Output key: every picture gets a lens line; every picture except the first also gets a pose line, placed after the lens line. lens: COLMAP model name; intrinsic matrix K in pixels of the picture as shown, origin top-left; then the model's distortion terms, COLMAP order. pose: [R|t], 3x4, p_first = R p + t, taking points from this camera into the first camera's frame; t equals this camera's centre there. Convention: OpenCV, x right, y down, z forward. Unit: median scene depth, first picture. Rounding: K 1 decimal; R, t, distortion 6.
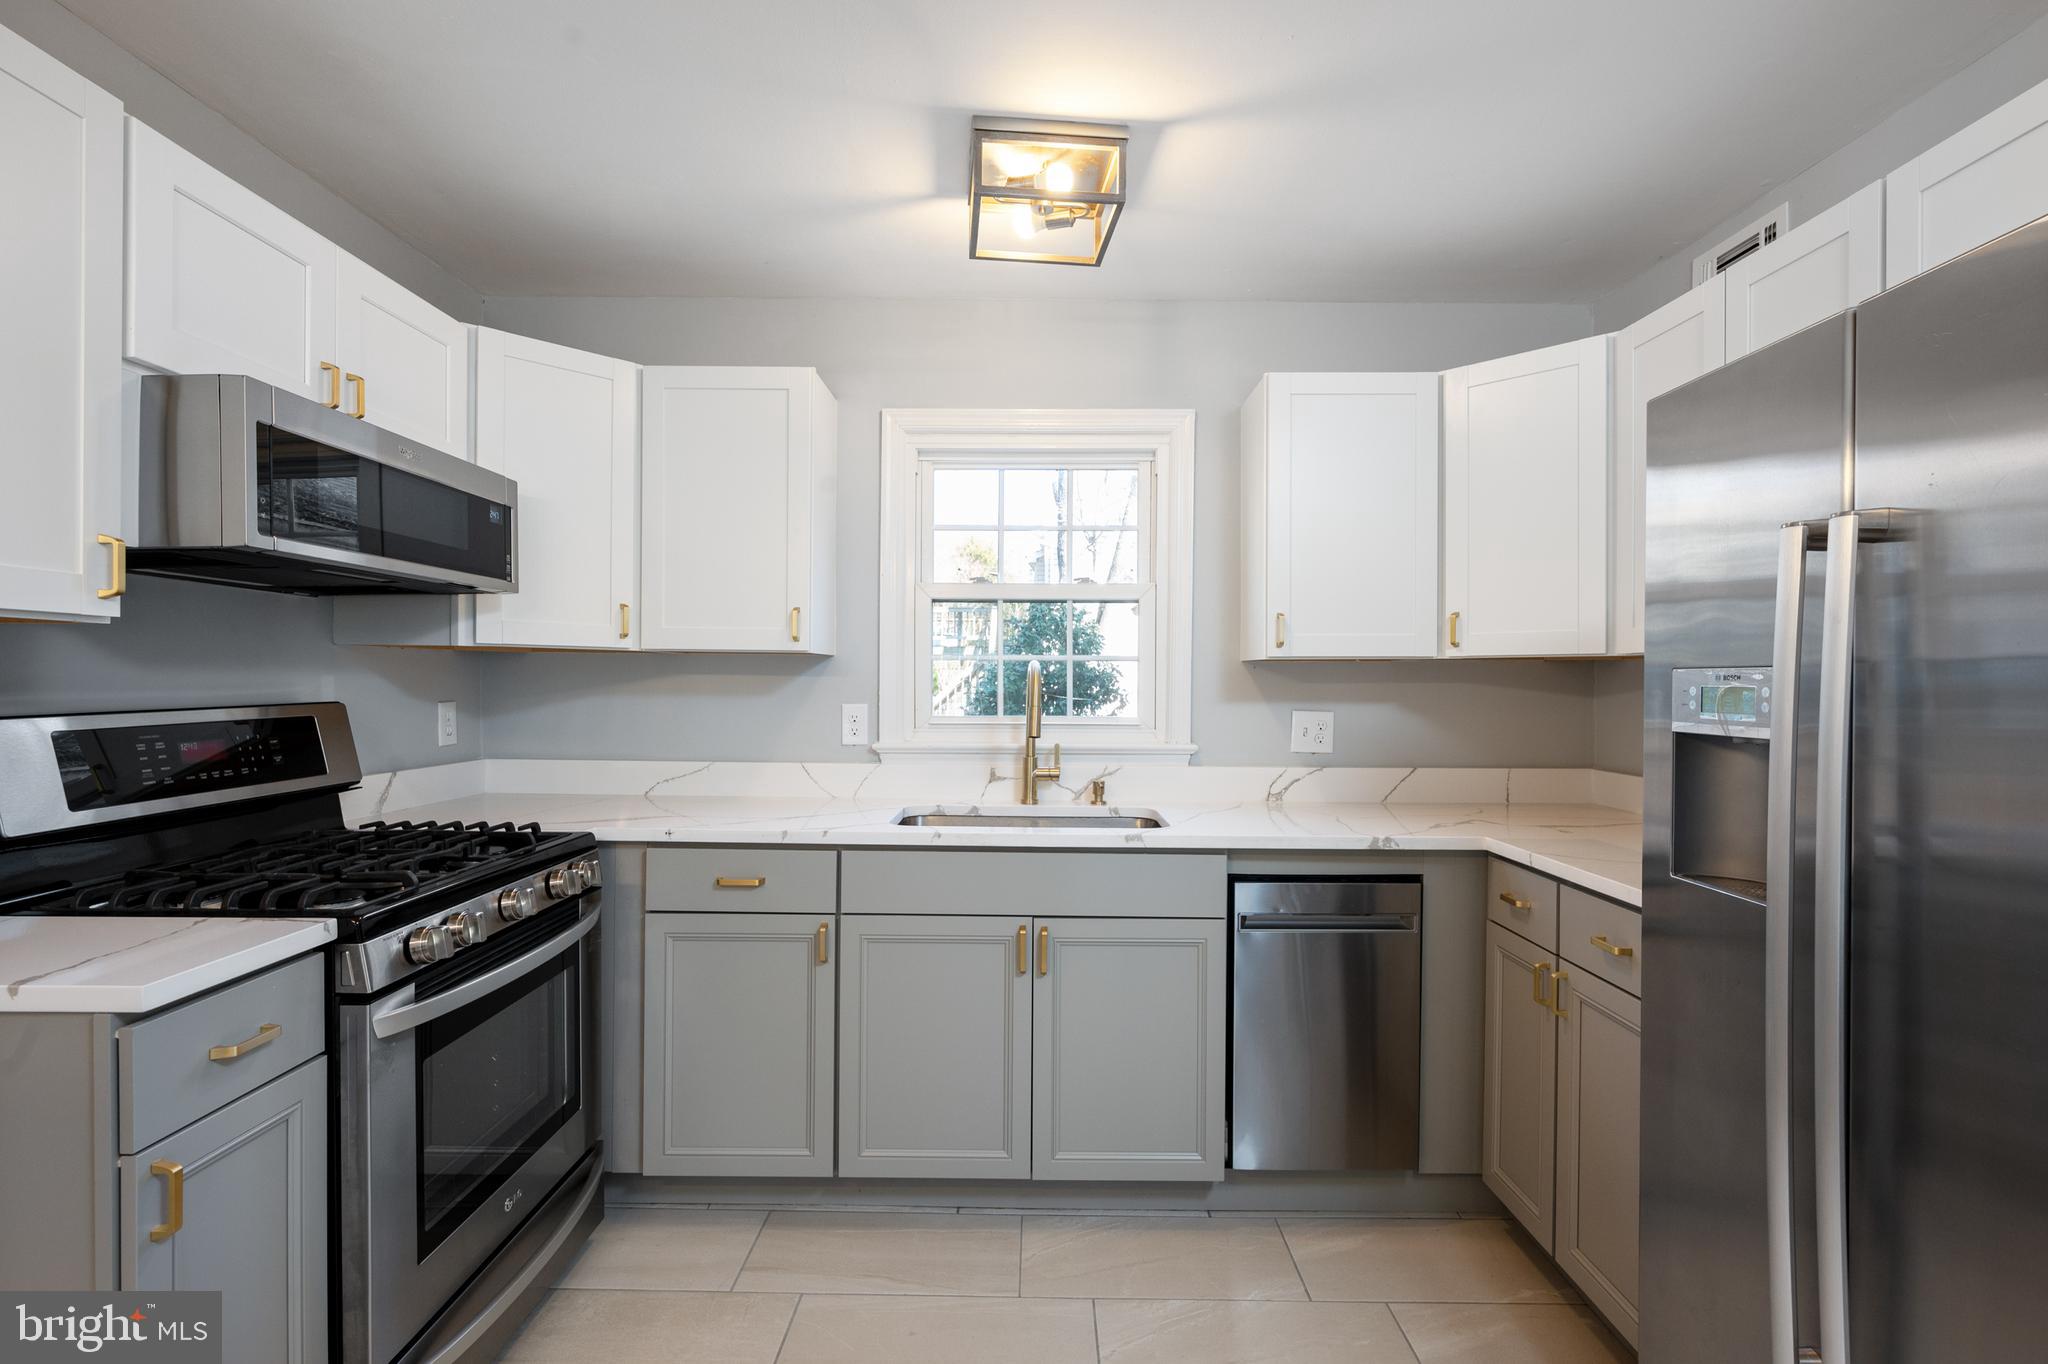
lens RADIAL K [[937.9, 0, 1024.0], [0, 937.9, 682.0], [0, 0, 1]] dist [-0.004543, -0.000601]
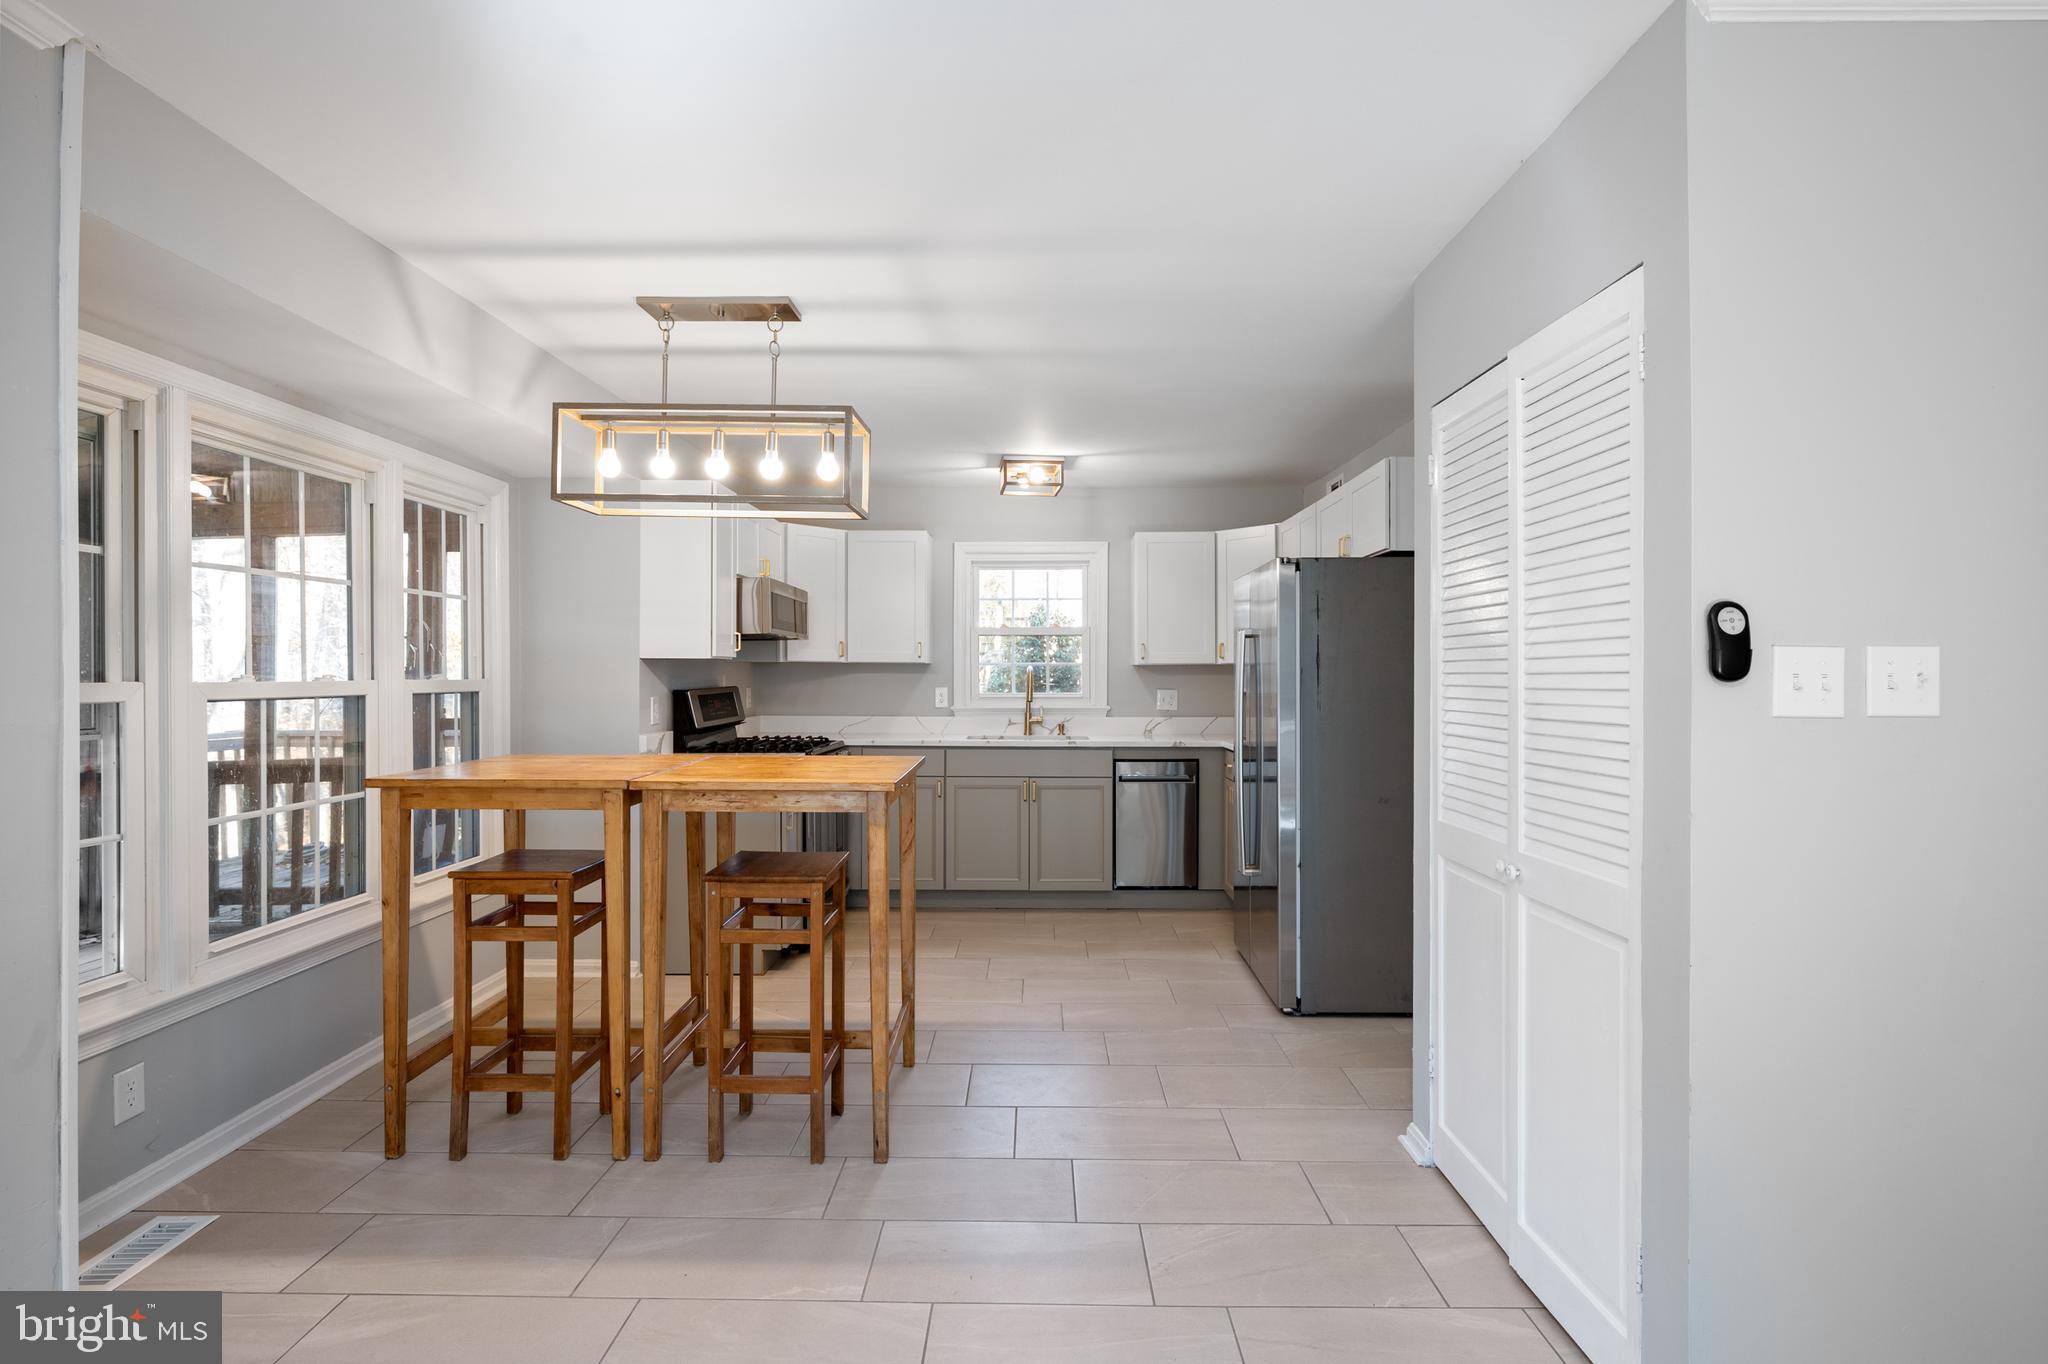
lens RADIAL K [[979.0, 0, 1025.6], [0, 979.0, 678.9], [0, 0, 1]] dist [0.000718, -0.000177]
pose [[0.999976, -0.005879, -0.003614, 0.010973], [0.005884, 0.999982, 0.001401, 0.003899], [0.003606, -0.001422, 0.999992, -1.421454]]
